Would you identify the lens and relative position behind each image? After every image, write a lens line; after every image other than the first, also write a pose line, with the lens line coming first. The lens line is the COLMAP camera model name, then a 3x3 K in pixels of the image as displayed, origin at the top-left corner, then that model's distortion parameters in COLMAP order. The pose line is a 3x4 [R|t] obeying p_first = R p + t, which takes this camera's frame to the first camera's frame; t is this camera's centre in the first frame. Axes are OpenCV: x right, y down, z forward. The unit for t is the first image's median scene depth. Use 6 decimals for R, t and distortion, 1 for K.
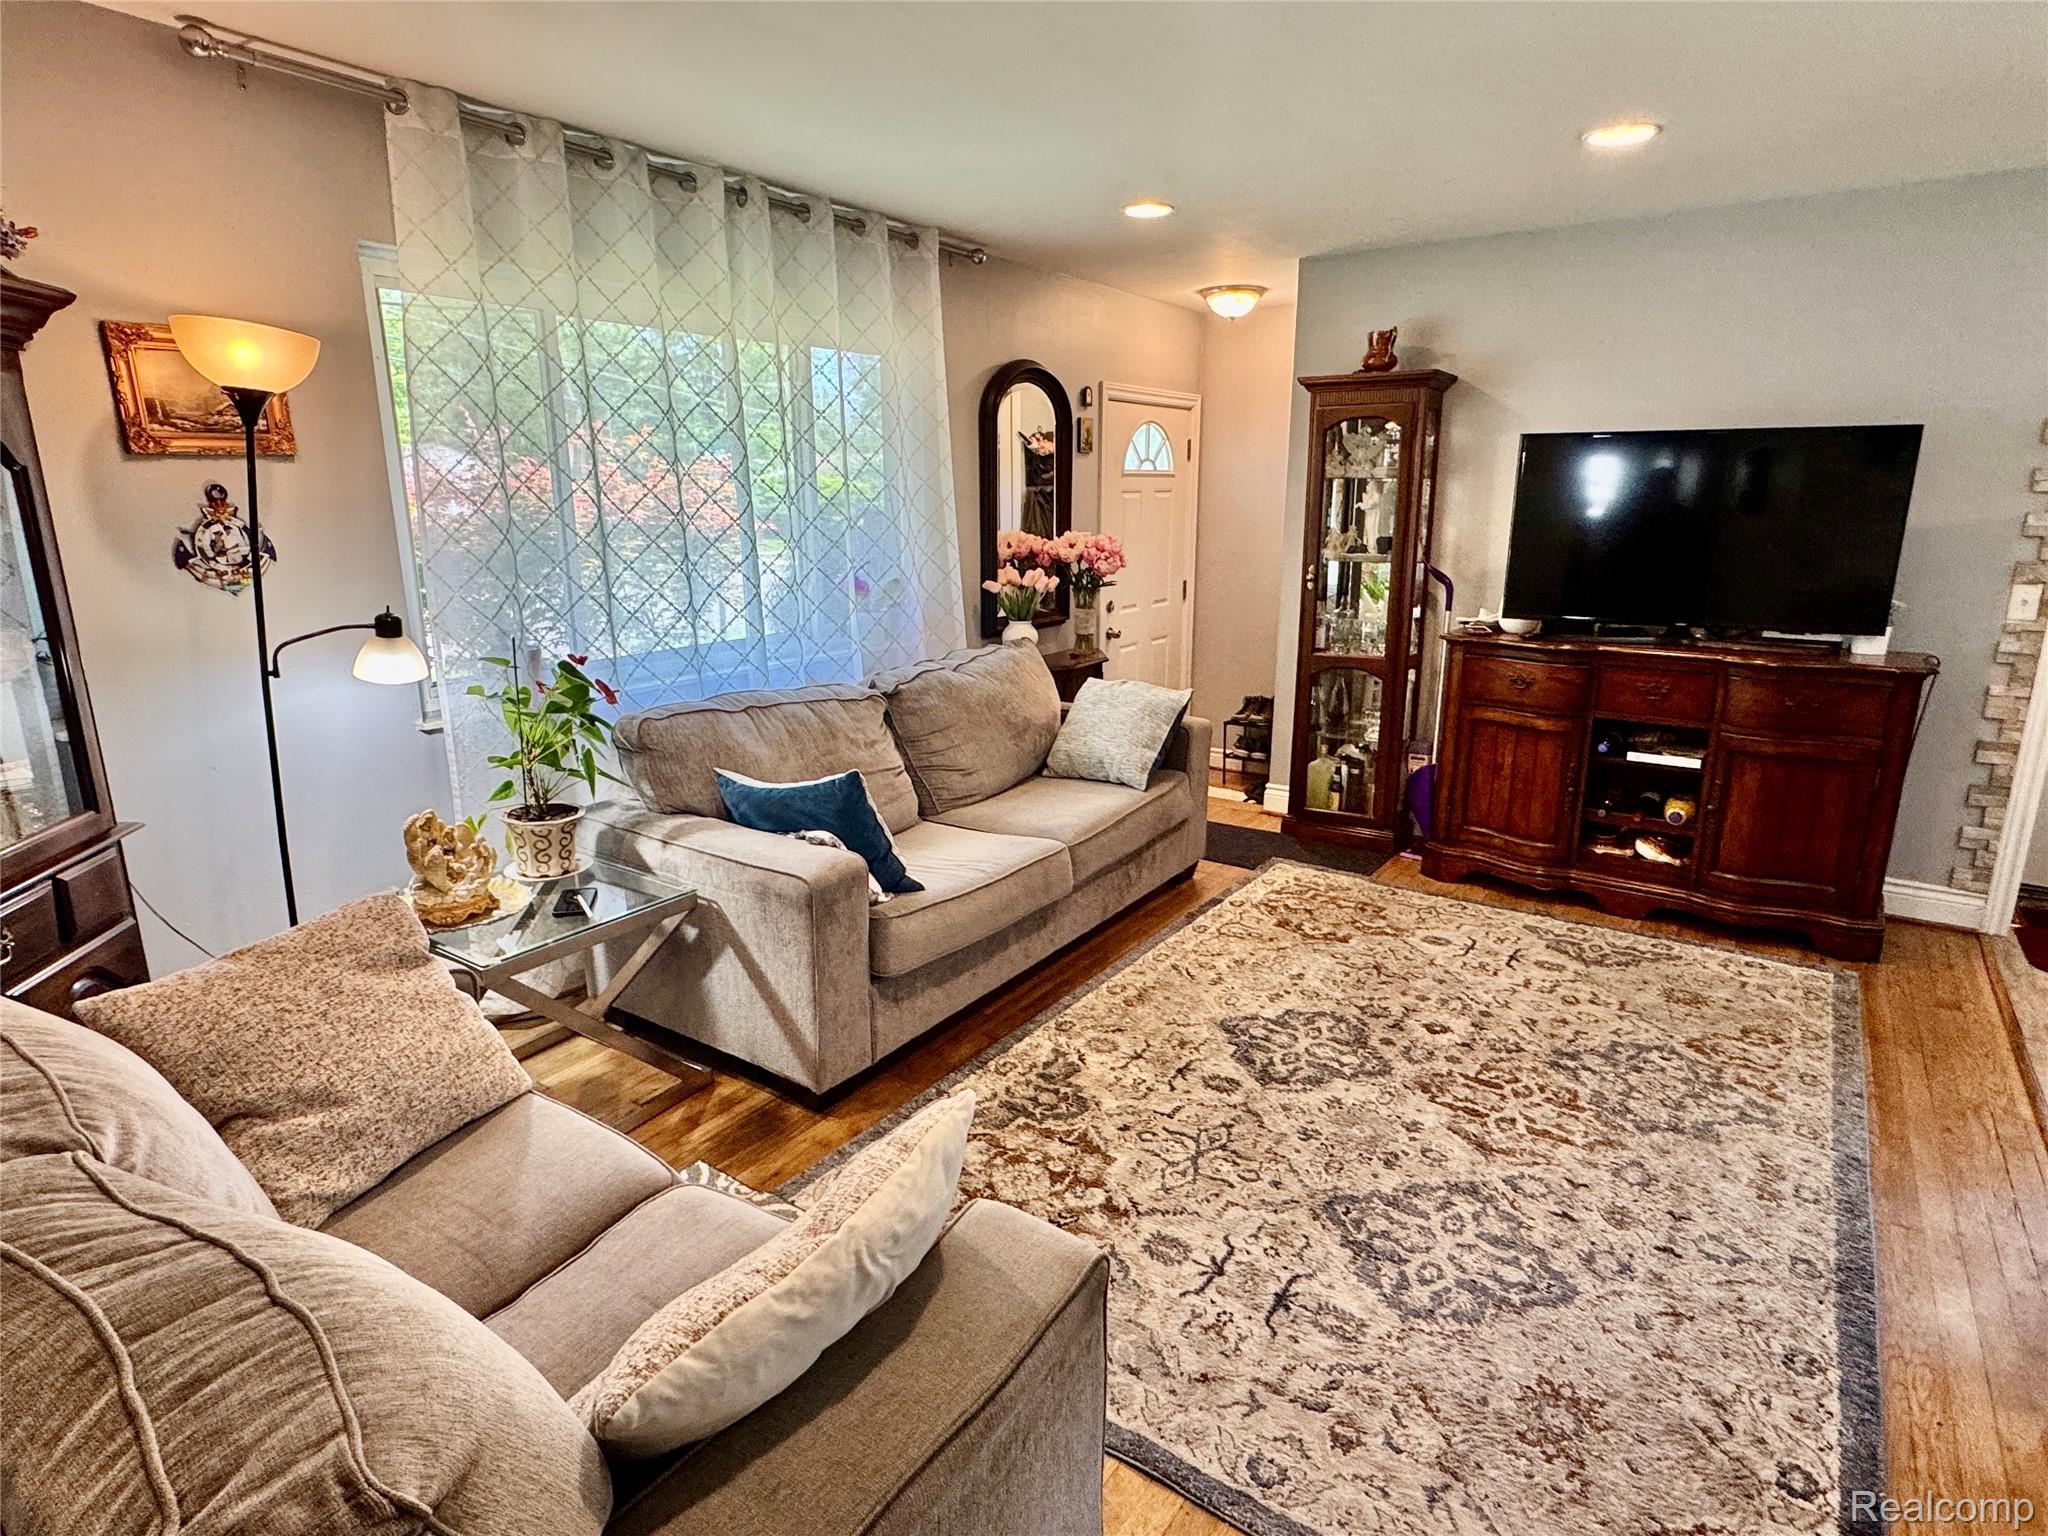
lens RADIAL K [[1107.3, 0, 1005.6], [0, 1107.3, 776.1], [0, 0, 1]] dist [-0.002075, 0.001635]
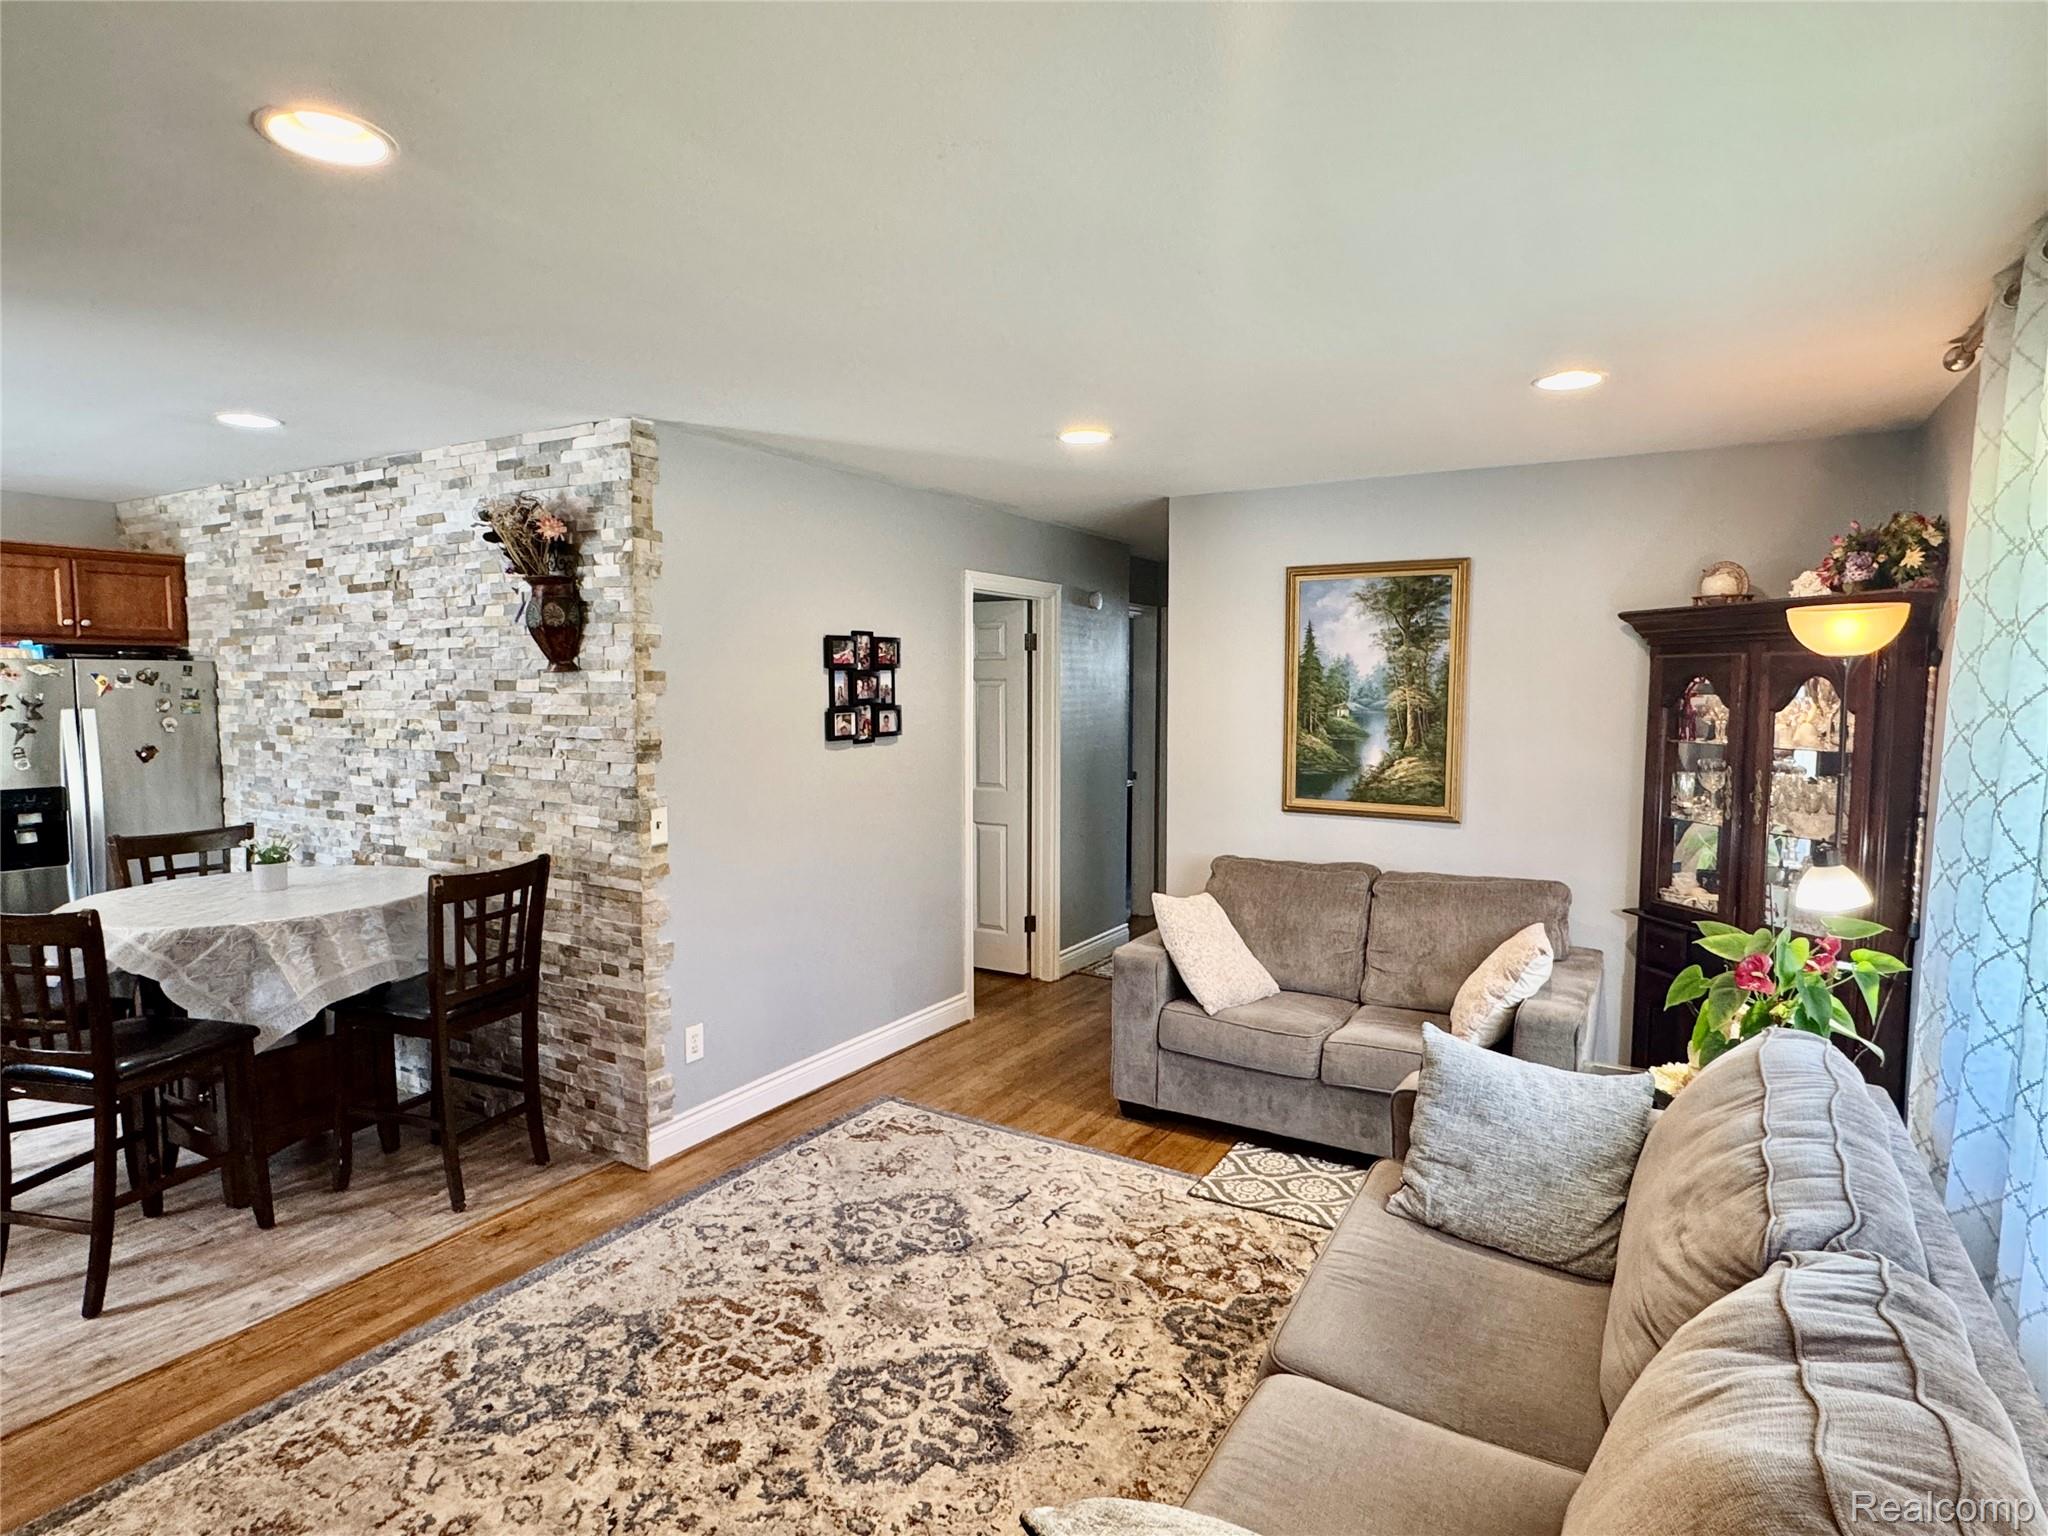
lens RADIAL K [[1107.3, 0, 1020.6], [0, 1107.3, 771.1], [0, 0, 1]] dist [-0.002075, 0.001635]
pose [[-0.997115, 0.006354, -0.075638, 0.259269], [-0.019012, 0.943819, 0.329917, -0.473278], [0.073484, 0.330403, -0.940975, 1.648797]]
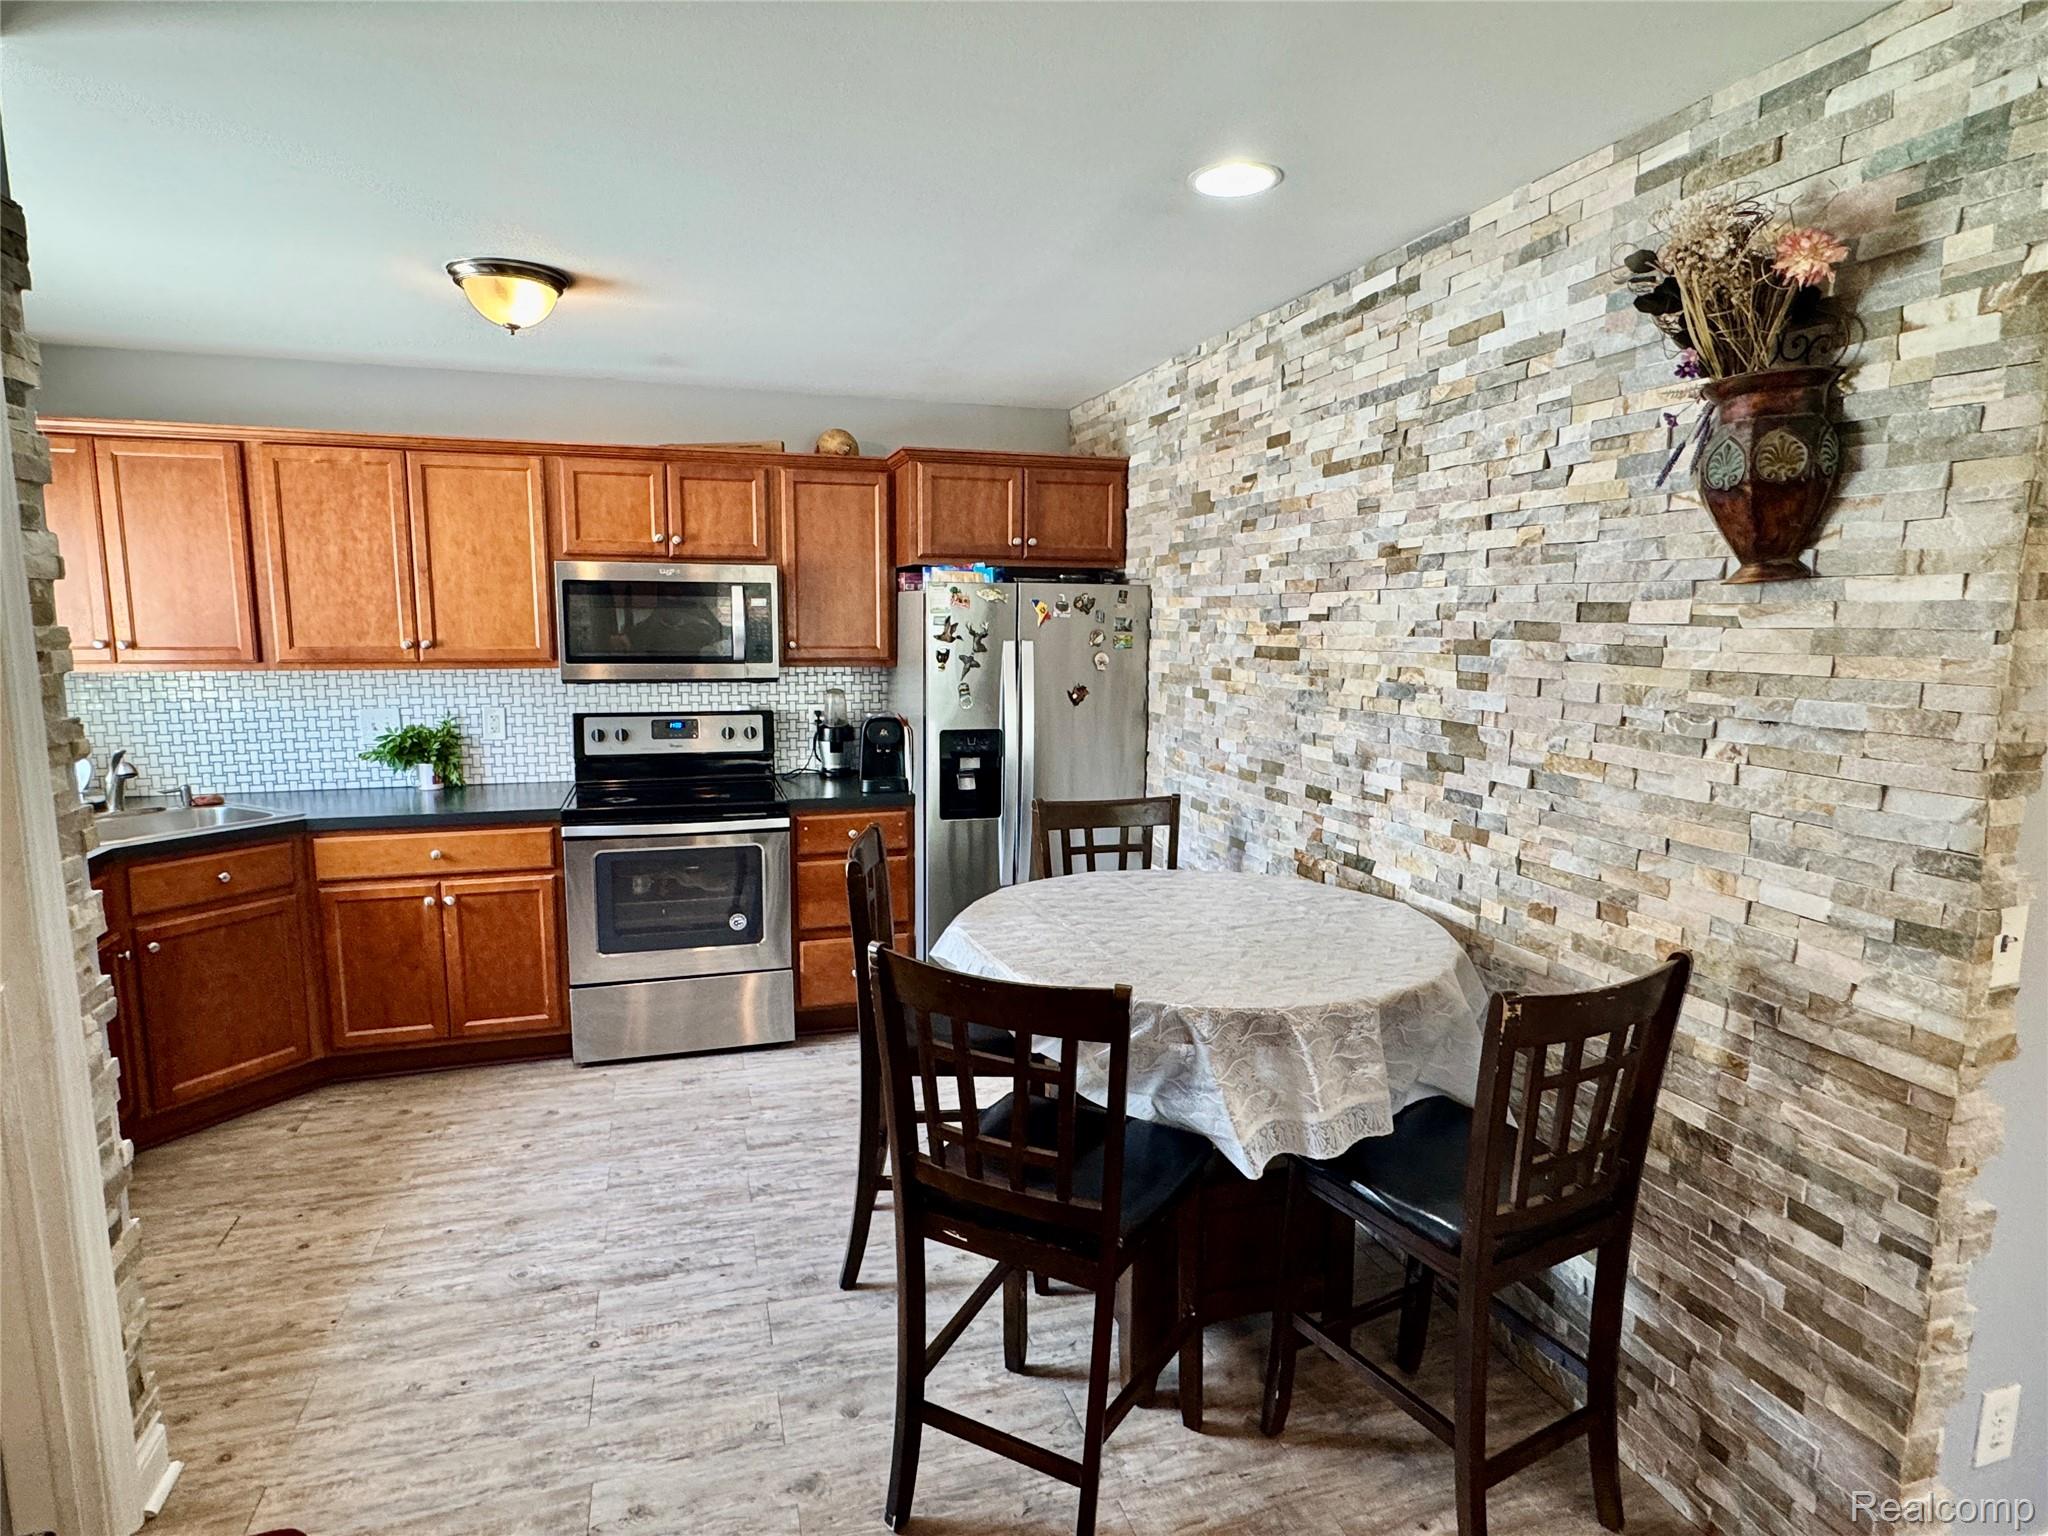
lens RADIAL K [[1107.3, 0, 1015.6], [0, 1107.3, 768.4], [0, 0, 1]] dist [-0.002075, 0.001635]
pose [[-0.792303, -0.086671, 0.603941, 0.627310], [0.149200, 0.932284, 0.329525, -0.321376], [-0.591605, 0.351191, -0.725719, 1.108543]]
